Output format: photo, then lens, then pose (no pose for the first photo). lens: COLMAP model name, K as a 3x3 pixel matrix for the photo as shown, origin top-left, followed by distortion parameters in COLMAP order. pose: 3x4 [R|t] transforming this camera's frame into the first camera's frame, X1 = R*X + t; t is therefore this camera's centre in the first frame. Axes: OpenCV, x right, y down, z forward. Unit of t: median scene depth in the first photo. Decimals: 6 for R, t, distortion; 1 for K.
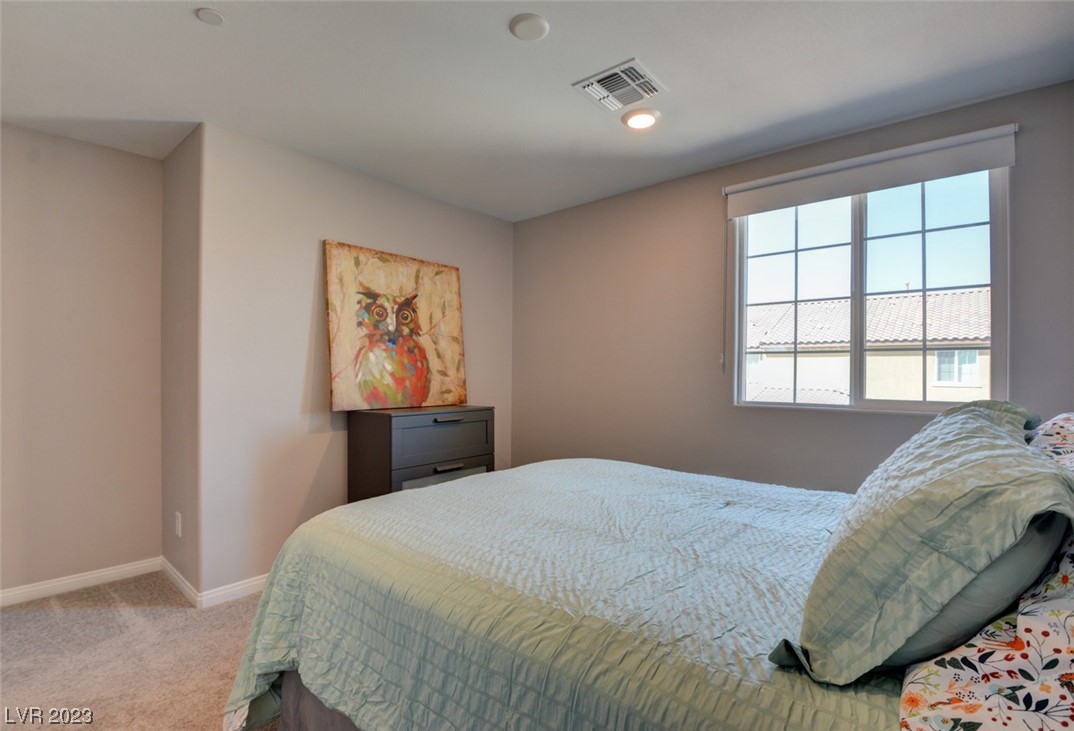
lens RADIAL K [[518.9, 0, 540.0], [0, 518.9, 384.6], [0, 0, 1]] dist [0.019669, -0.034219]
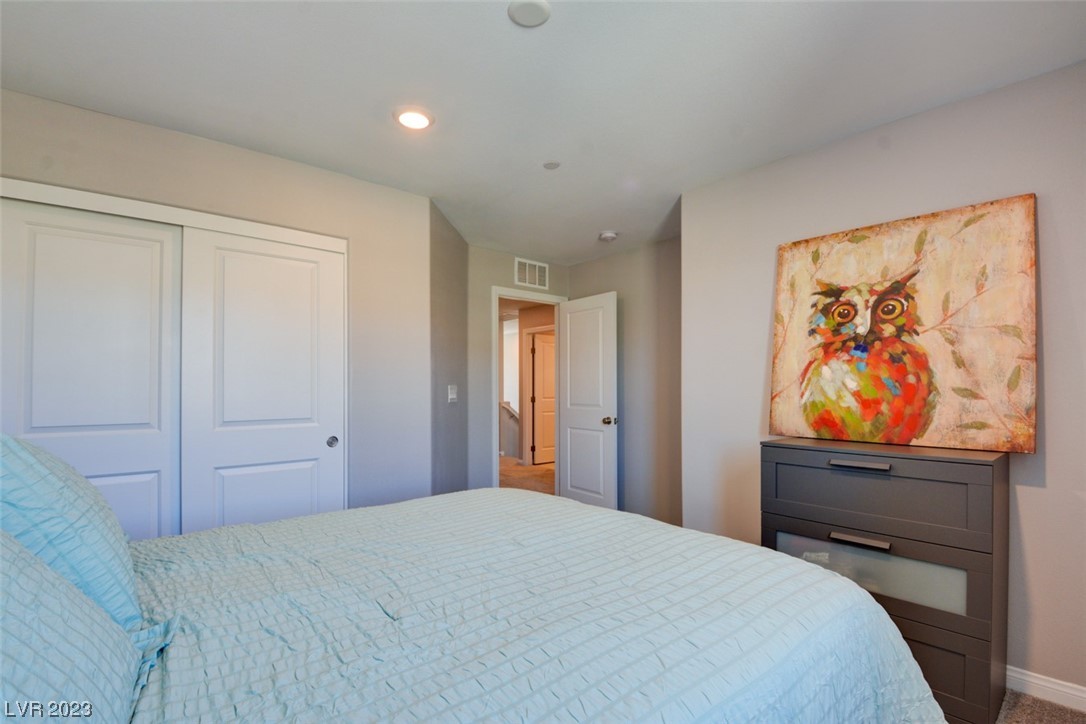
lens RADIAL K [[485.0, 0, 548.9], [0, 485.0, 381.3], [0, 0, 1]] dist [0.000148, -0.018556]
pose [[-0.153415, -0.014594, -0.988054, 0.431612], [-0.019610, 0.999739, -0.011722, -0.020920], [0.987967, 0.017578, -0.153661, 0.658977]]
